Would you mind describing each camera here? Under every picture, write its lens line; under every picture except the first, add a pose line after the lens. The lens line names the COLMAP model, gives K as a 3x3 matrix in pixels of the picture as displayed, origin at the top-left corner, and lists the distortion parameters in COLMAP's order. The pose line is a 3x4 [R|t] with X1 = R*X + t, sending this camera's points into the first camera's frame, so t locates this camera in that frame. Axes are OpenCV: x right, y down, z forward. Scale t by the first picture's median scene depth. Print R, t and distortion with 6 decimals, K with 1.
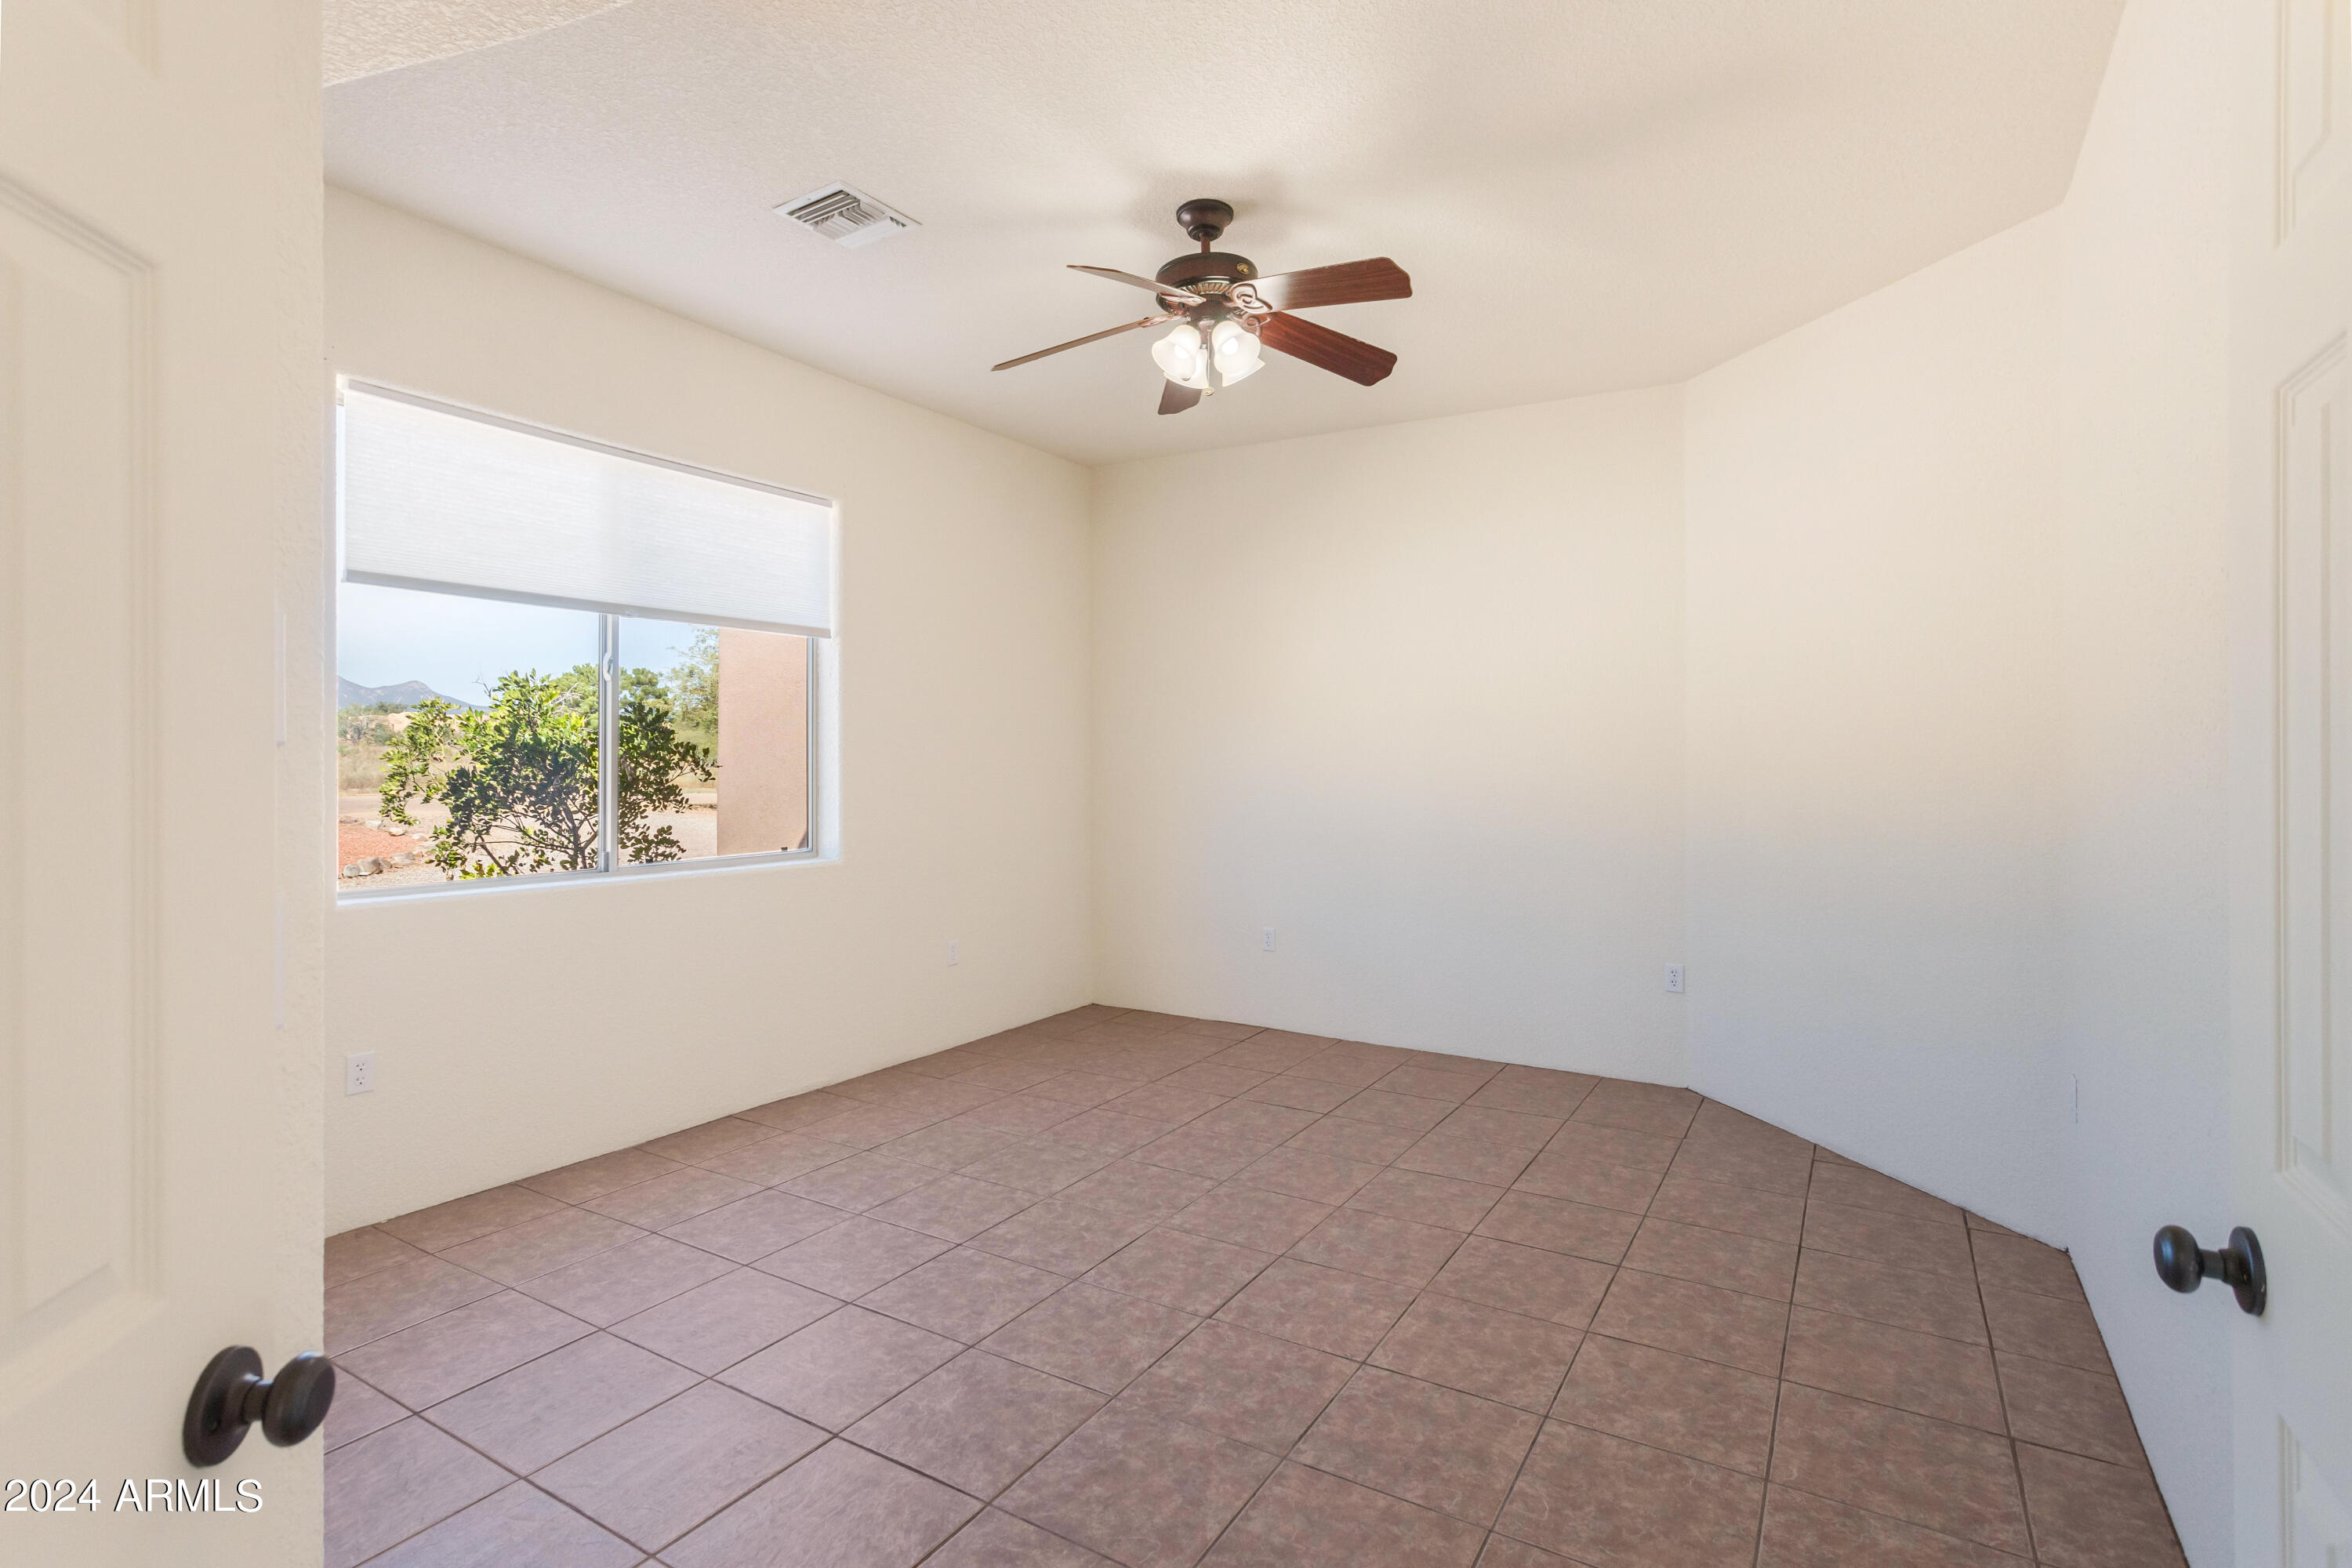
lens RADIAL K [[1135.6, 0, 1174.9], [0, 1135.6, 772.1], [0, 0, 1]] dist [0.004721, 0.001930]
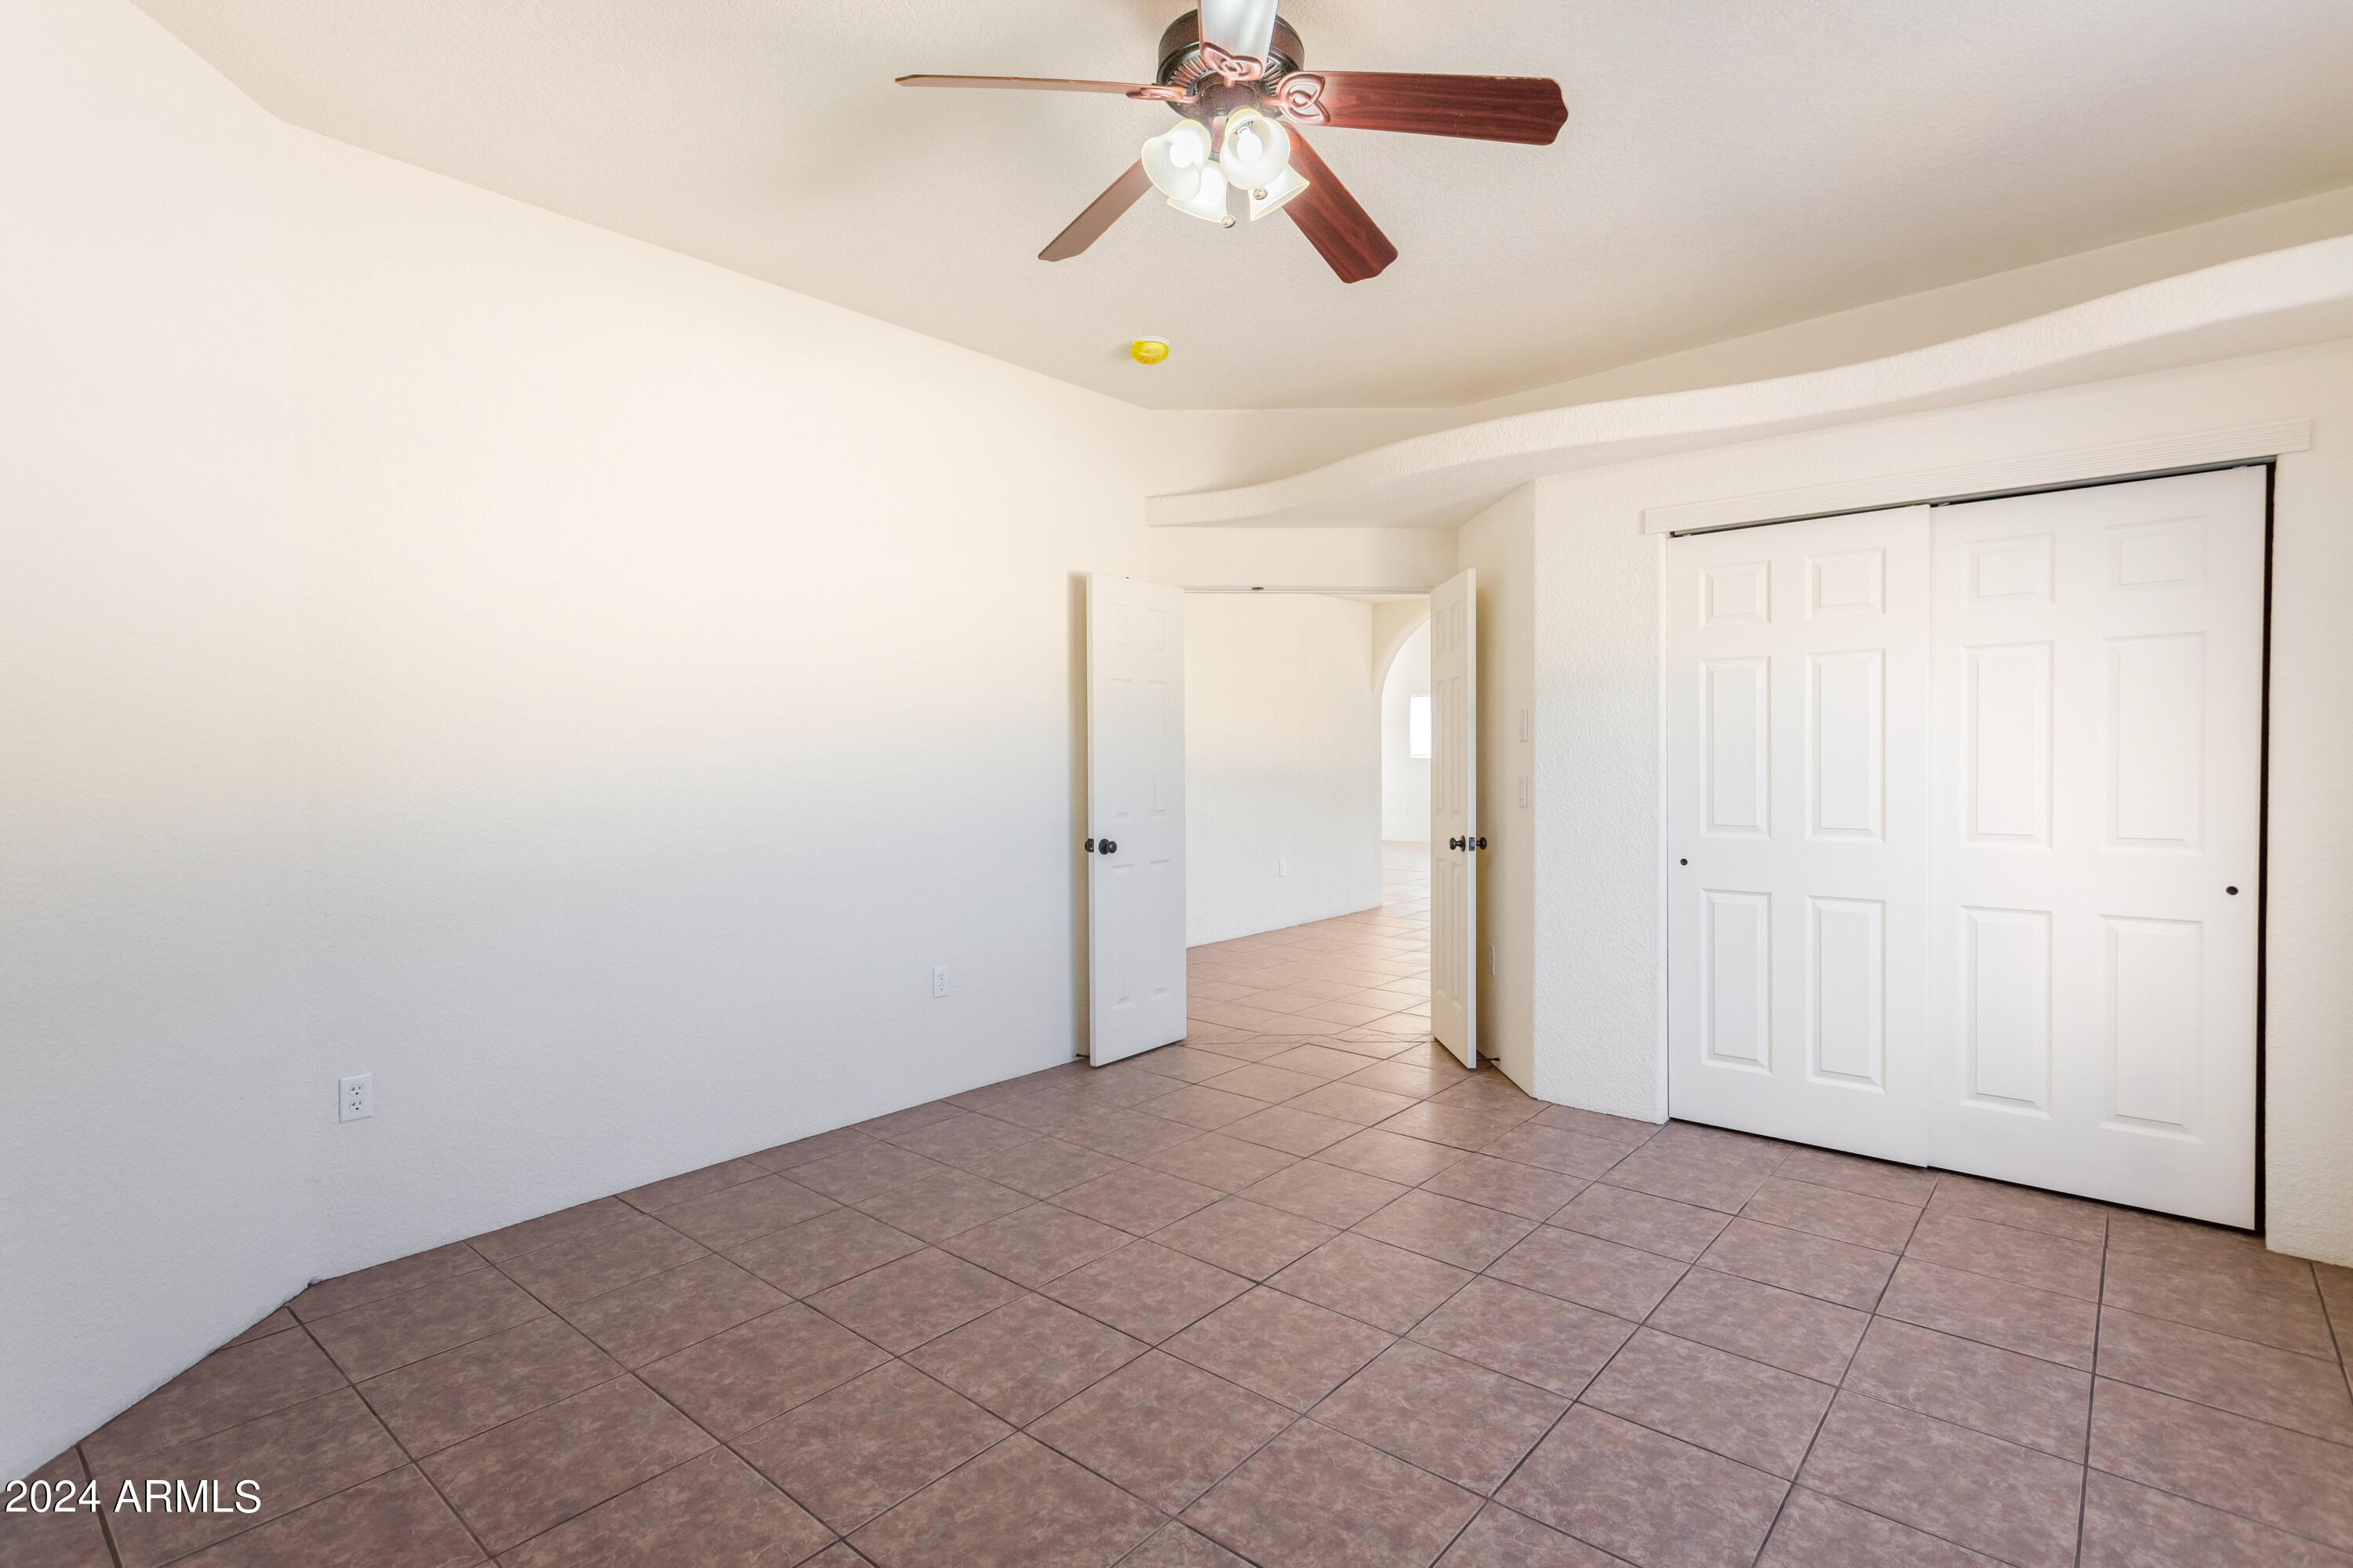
lens RADIAL K [[1136.1, 0, 1175.9], [0, 1136.1, 773.5], [0, 0, 1]] dist [0.004721, 0.001930]
pose [[-0.988164, 0.002889, 0.153376, -0.049763], [0.007506, 0.999536, 0.029533, -0.013278], [-0.153219, 0.030334, -0.987727, 1.806787]]
